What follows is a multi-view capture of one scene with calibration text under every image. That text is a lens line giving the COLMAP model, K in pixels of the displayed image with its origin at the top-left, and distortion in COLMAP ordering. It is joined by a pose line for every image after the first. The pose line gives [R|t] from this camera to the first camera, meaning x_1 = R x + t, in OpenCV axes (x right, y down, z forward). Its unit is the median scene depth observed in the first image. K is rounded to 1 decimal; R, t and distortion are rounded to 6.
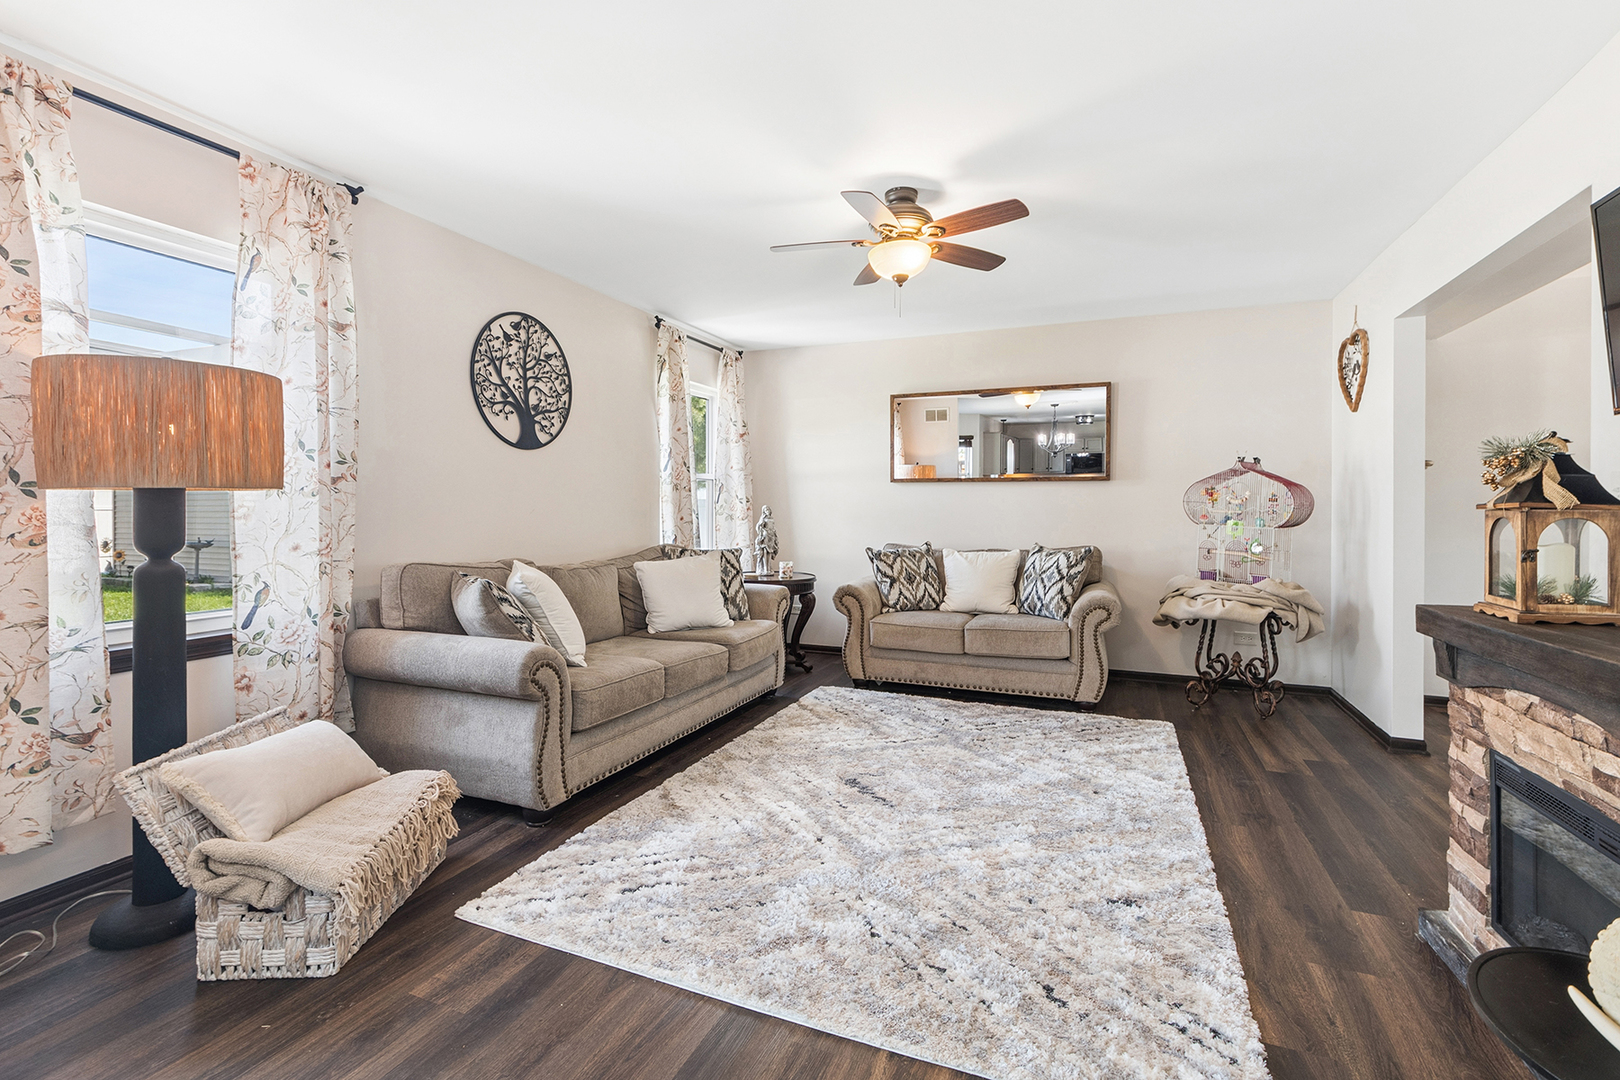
lens RADIAL K [[753.1, 0, 808.7], [0, 753.1, 505.7], [0, 0, 1]] dist [0.000749, -0.001186]
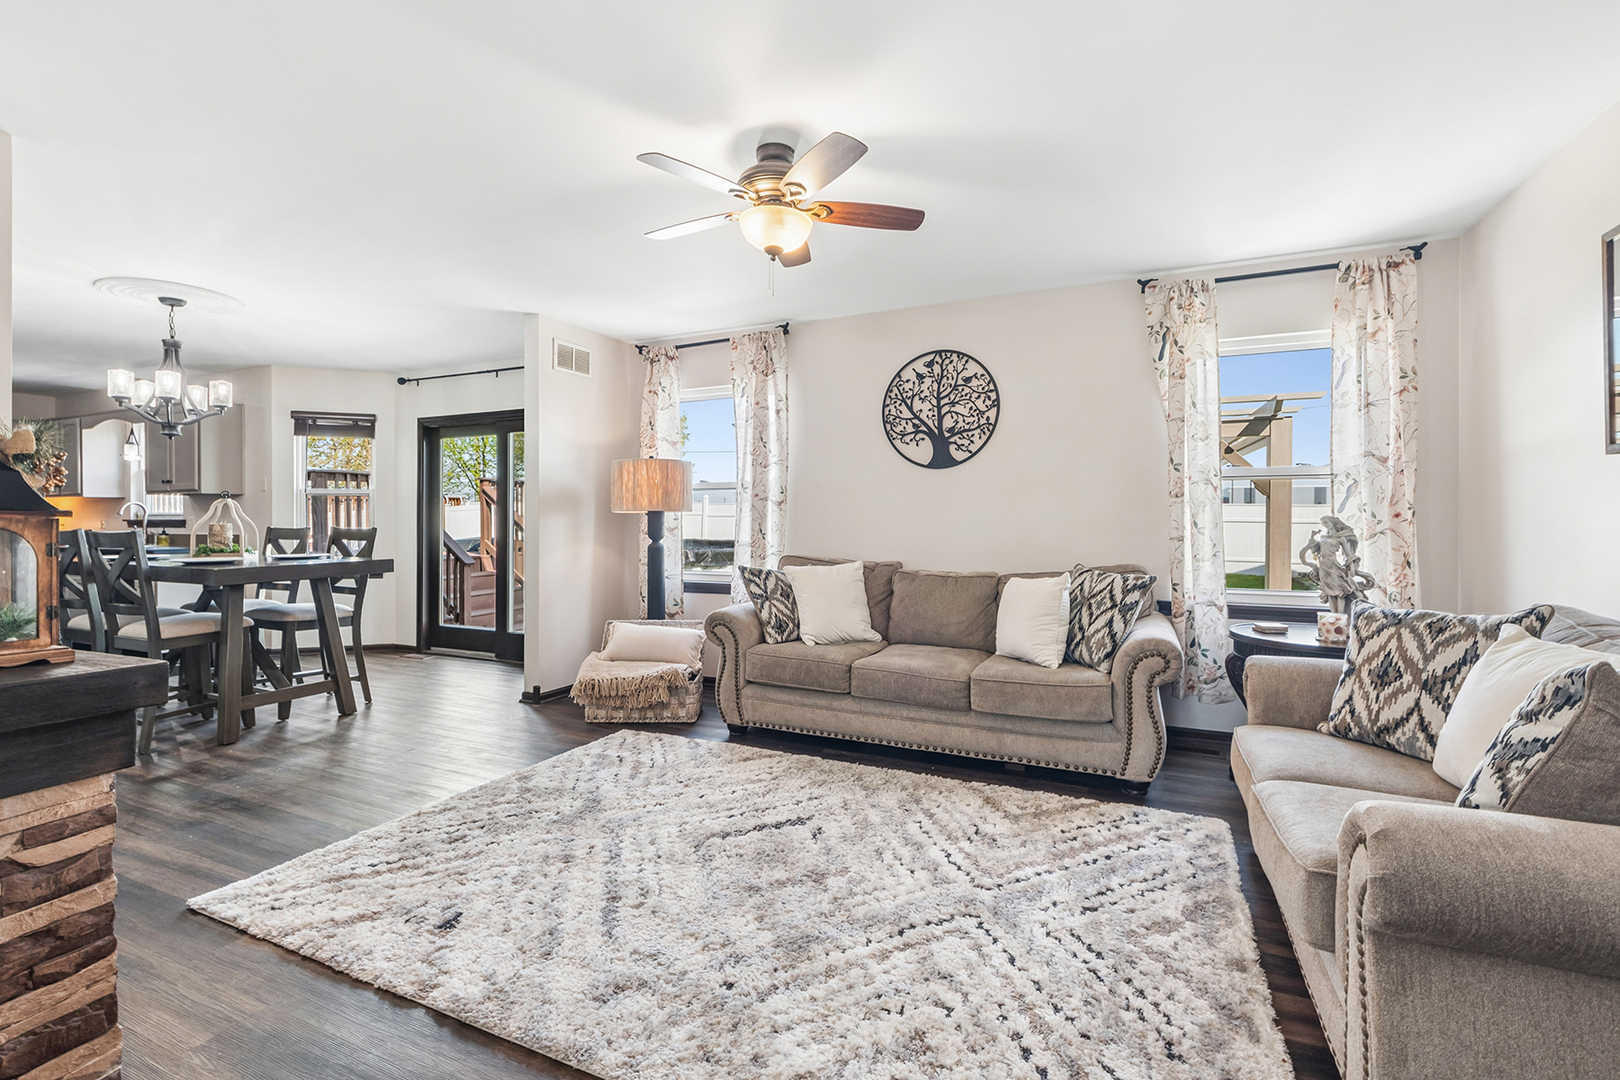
lens RADIAL K [[753.1, 0, 813.2], [0, 753.1, 525.3], [0, 0, 1]] dist [0.000749, -0.001186]
pose [[-0.072530, 0.001879, -0.997364, 0.781148], [0.000586, 0.999998, 0.001842, 0.008851], [0.997366, -0.000451, -0.072531, 0.896716]]
